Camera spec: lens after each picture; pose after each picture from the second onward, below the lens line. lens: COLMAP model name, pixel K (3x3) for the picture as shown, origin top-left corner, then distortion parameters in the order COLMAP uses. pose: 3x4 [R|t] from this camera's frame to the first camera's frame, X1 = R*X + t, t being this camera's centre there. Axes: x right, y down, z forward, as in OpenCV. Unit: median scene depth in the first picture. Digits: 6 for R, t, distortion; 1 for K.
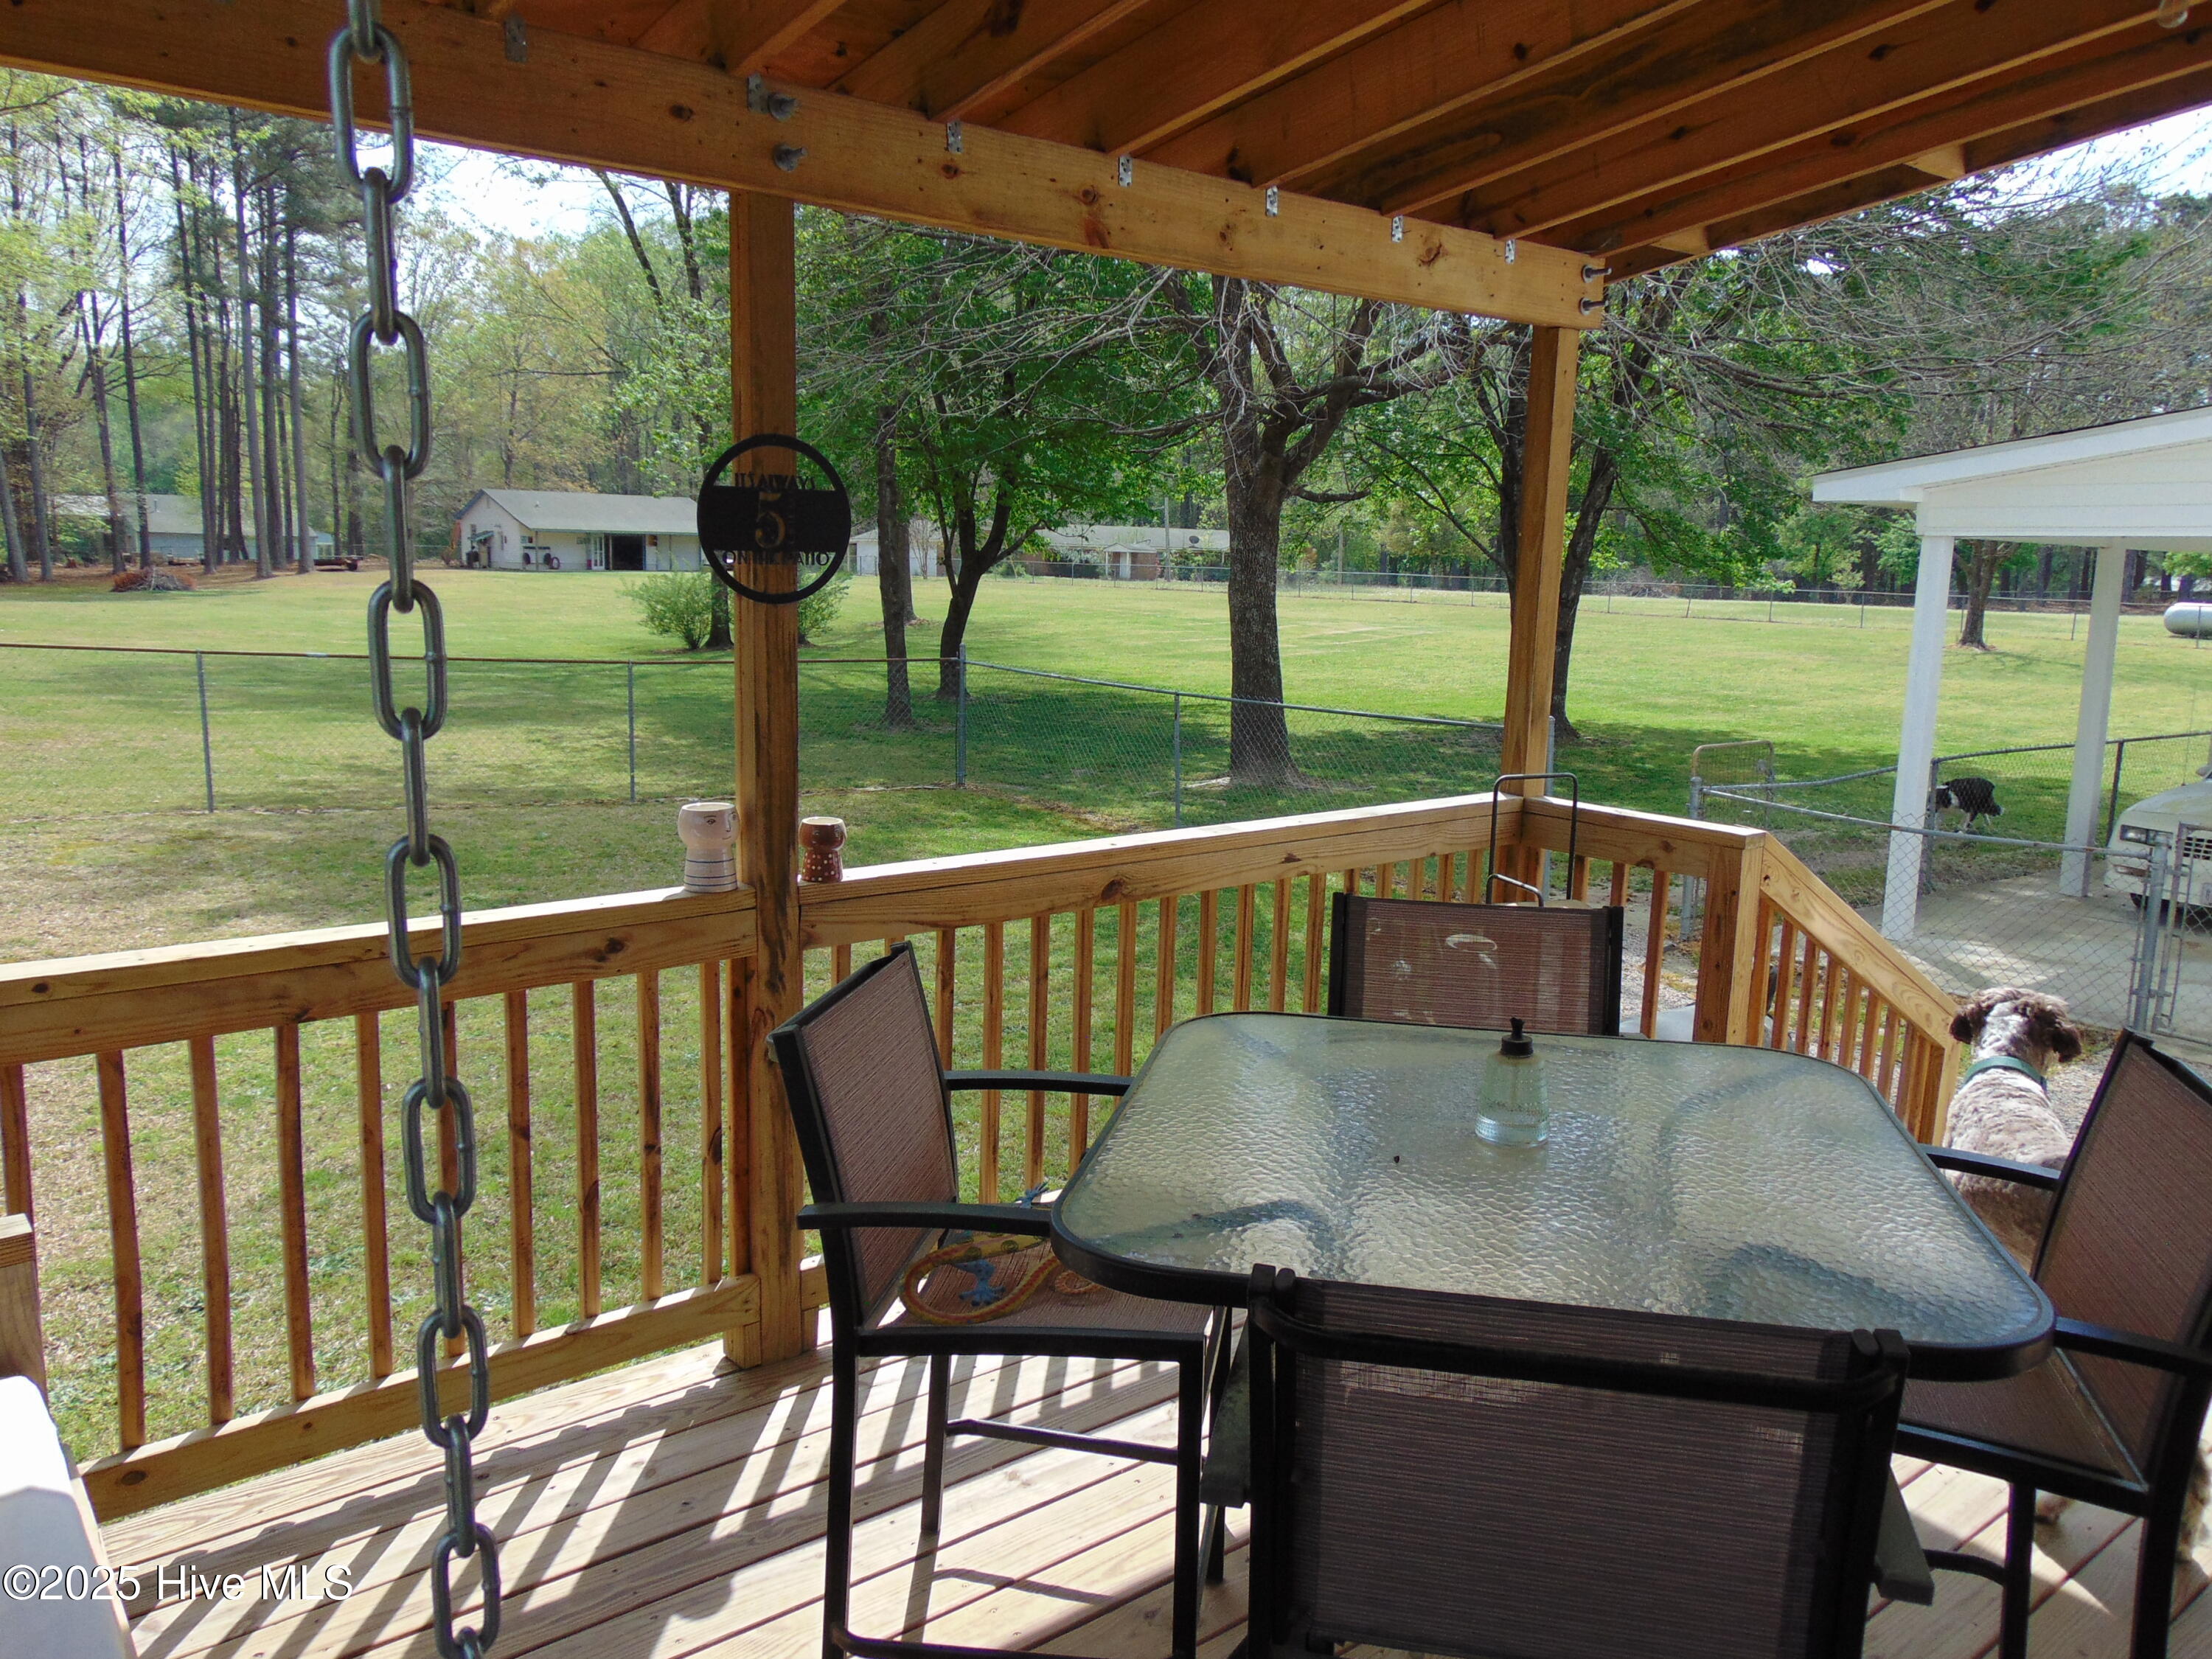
lens RADIAL K [[1653.4, 0, 1108.3], [0, 1653.4, 815.0], [0, 0, 1]] dist [-0.041320, 0.075037]
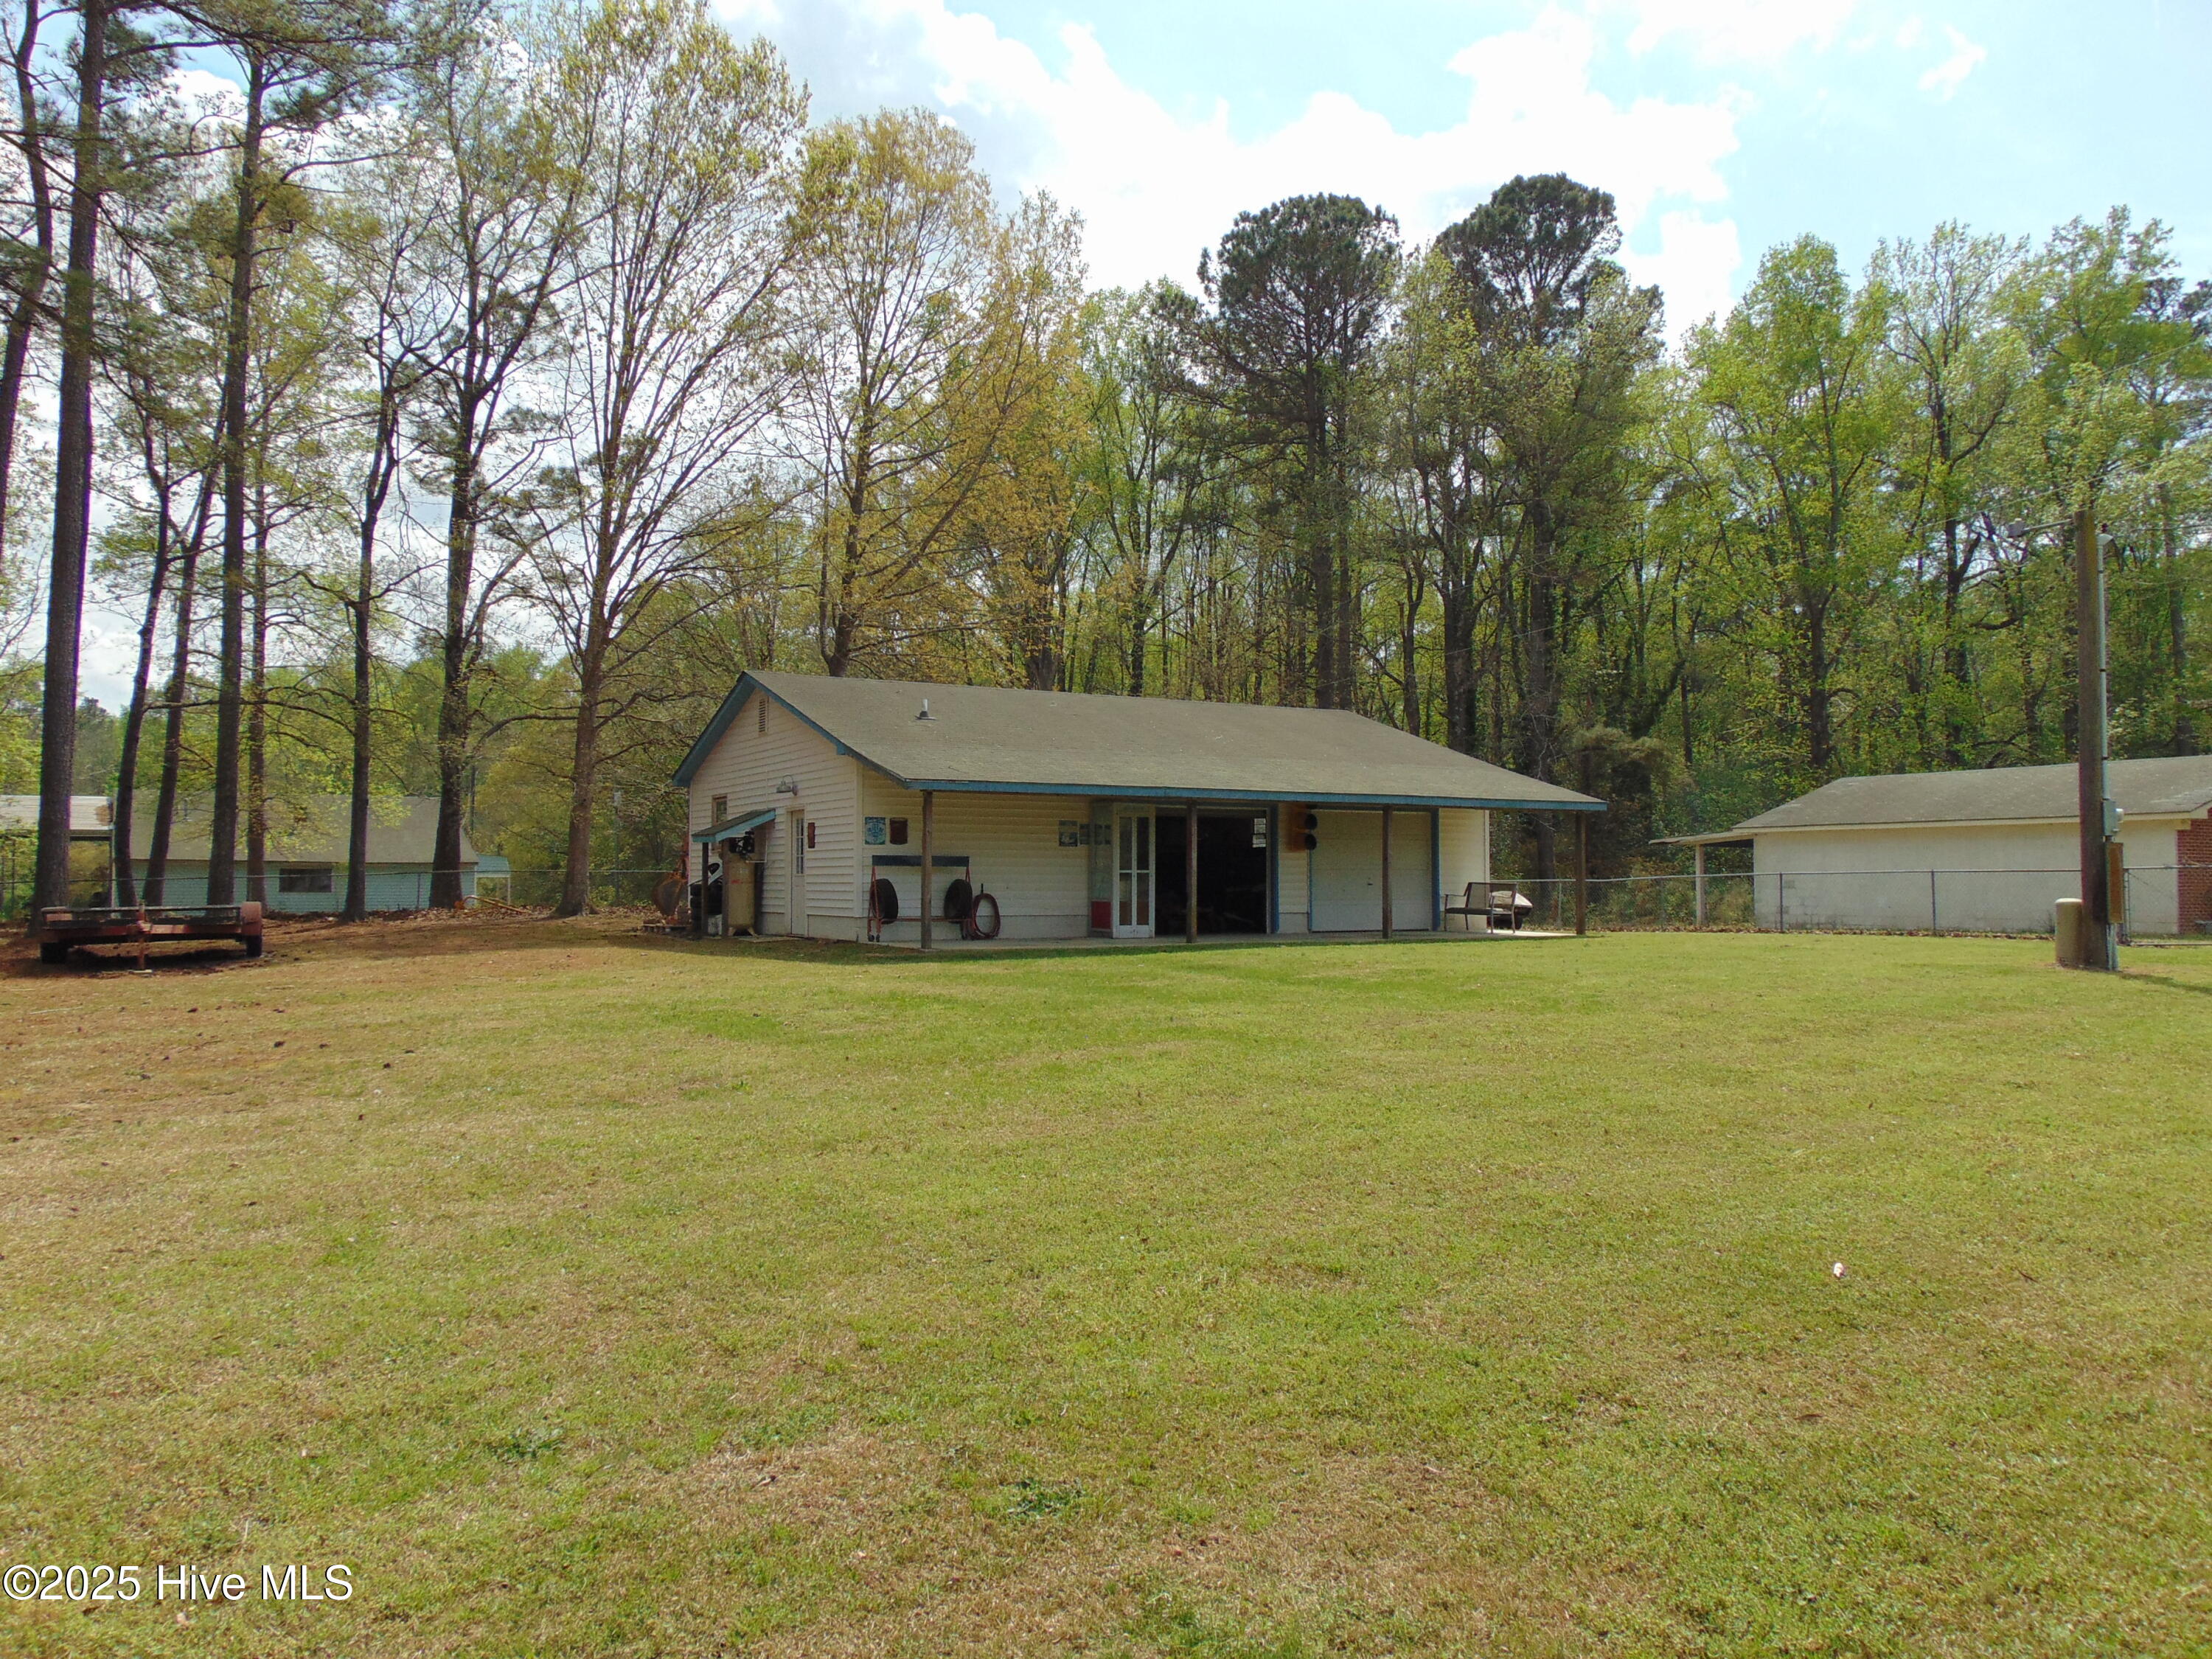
lens RADIAL K [[1653.4, 0, 1108.3], [0, 1653.4, 815.0], [0, 0, 1]] dist [-0.041320, 0.075037]
pose [[0.982216, -0.028706, -0.185545, -0.892303], [-0.007836, 0.981115, -0.193268, -0.394025], [0.187589, 0.191285, 0.963442, 2.490303]]
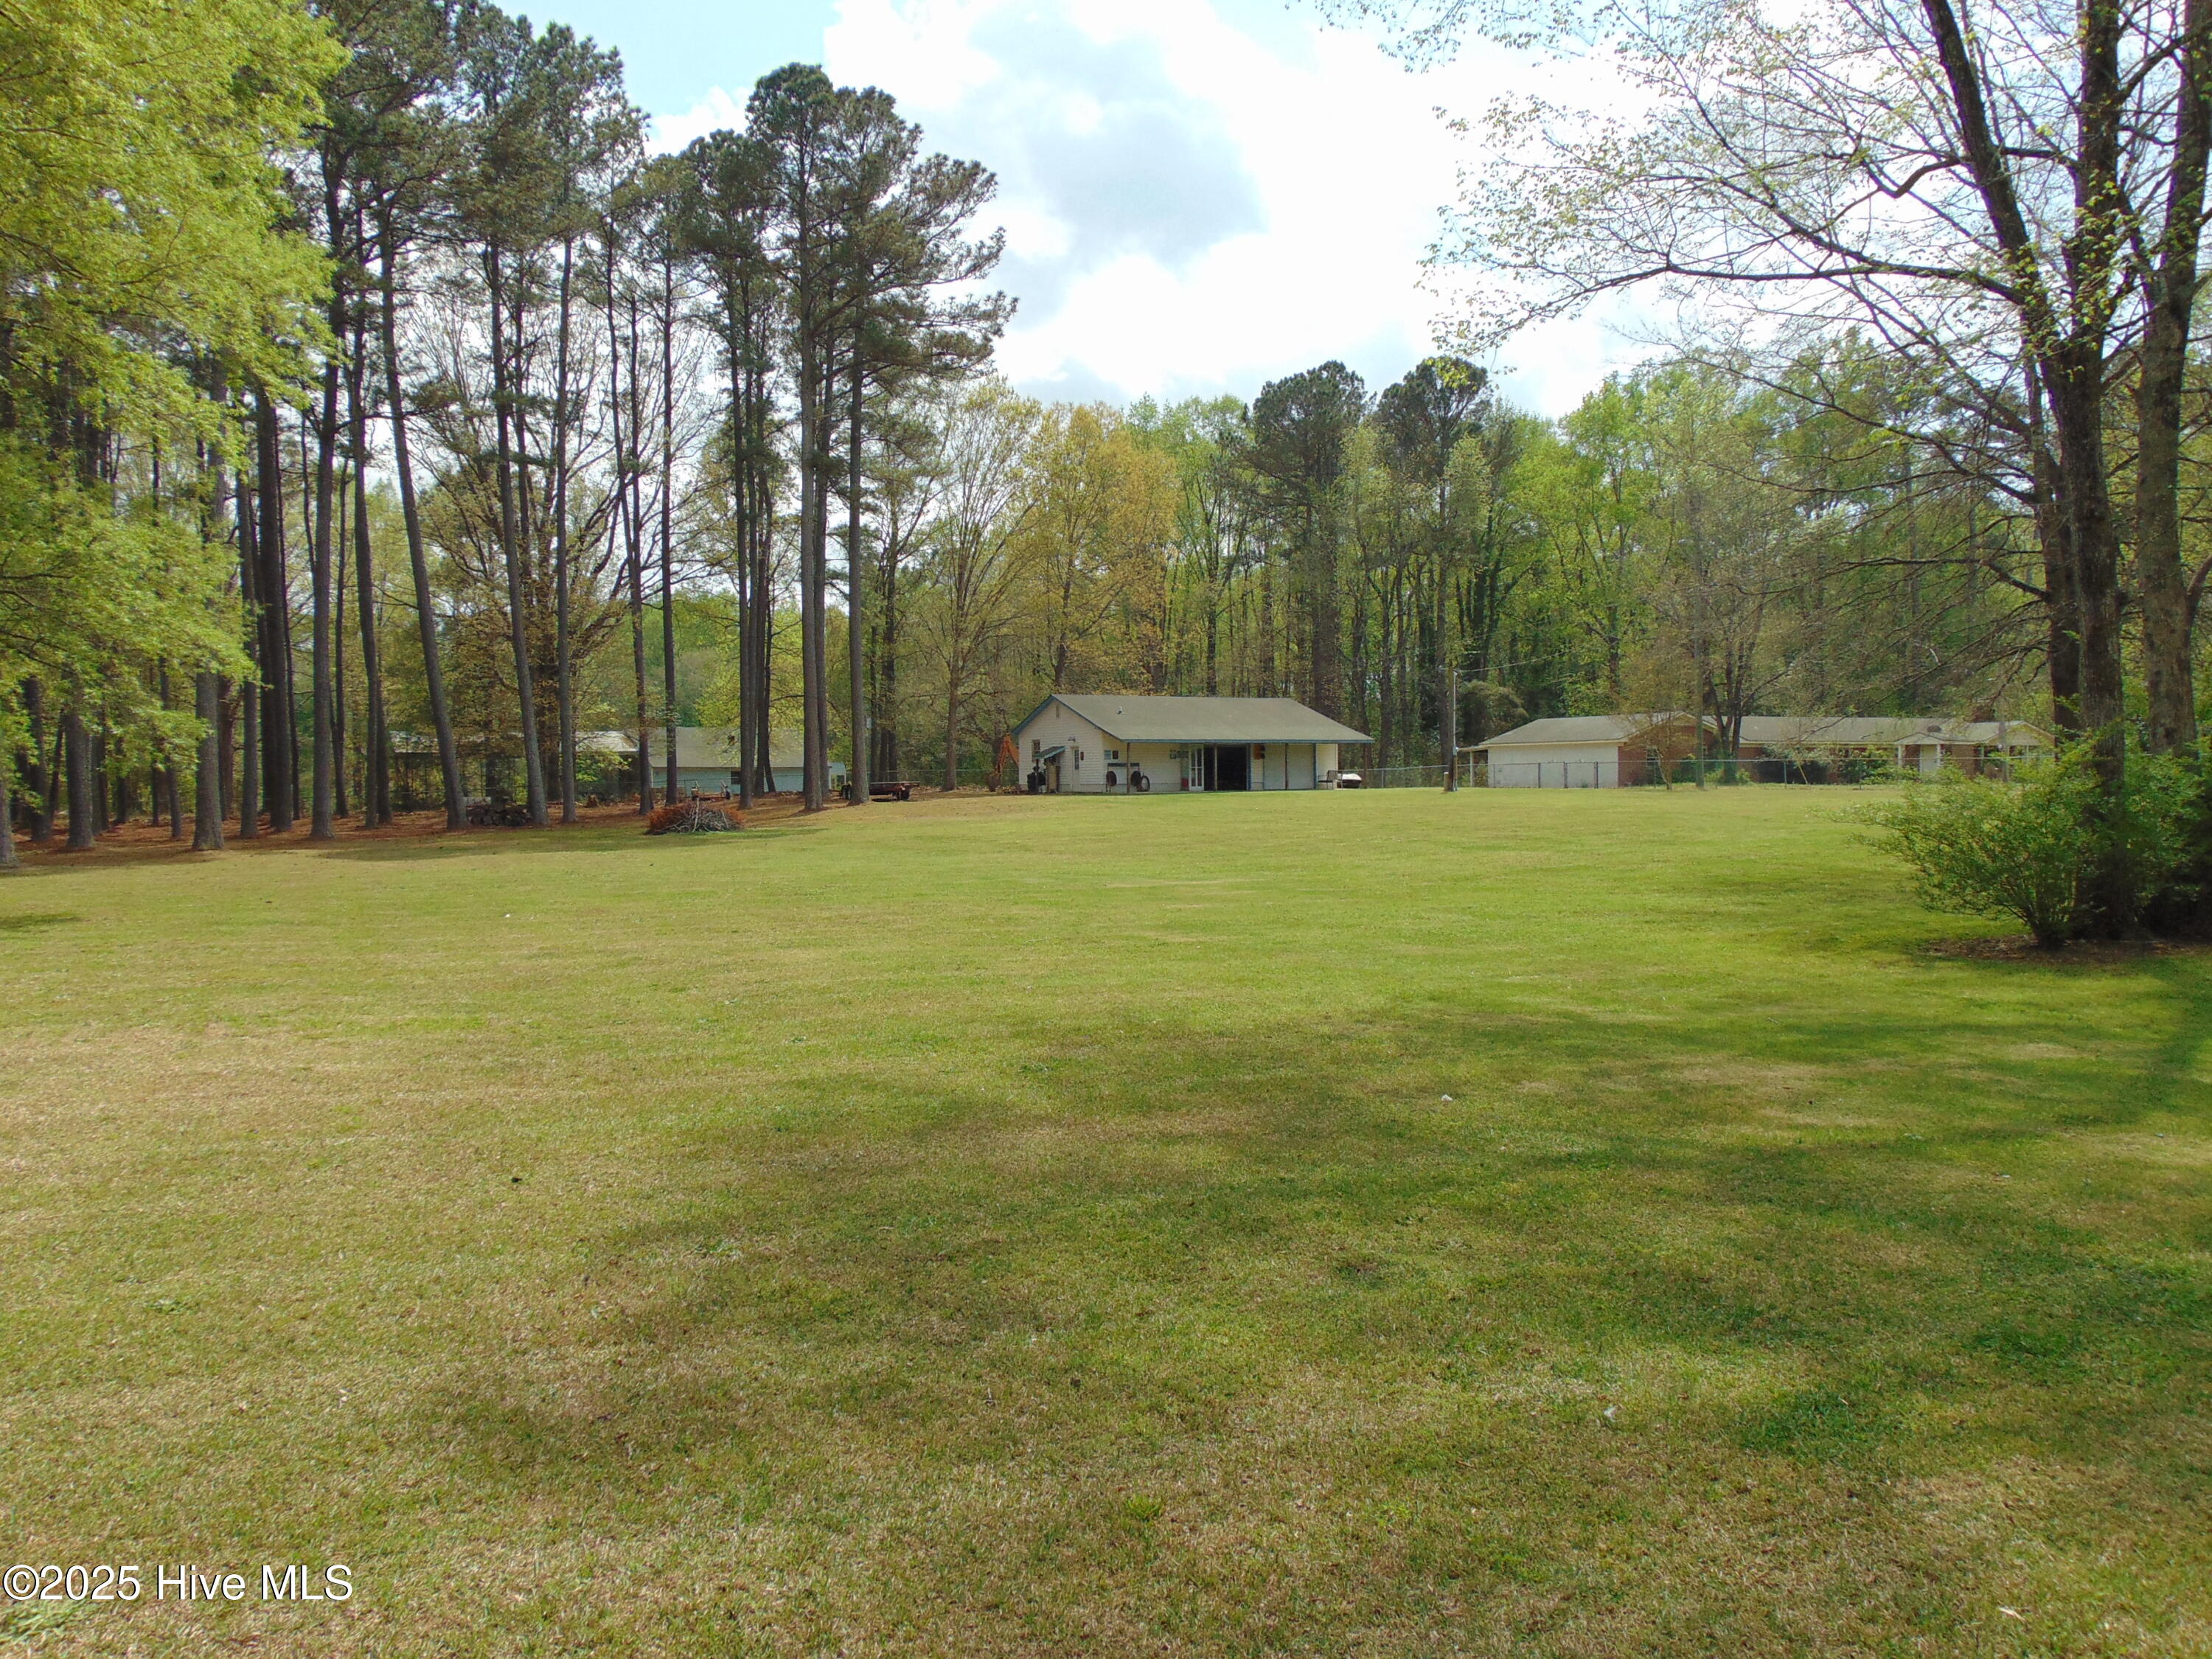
lens RADIAL K [[1653.4, 0, 1108.3], [0, 1653.4, 815.0], [0, 0, 1]] dist [-0.041320, 0.075037]
pose [[0.968779, -0.026486, -0.246508, -0.536948], [-0.006224, 0.991366, -0.130976, -0.119576], [0.247849, 0.128421, 0.960249, 0.827370]]
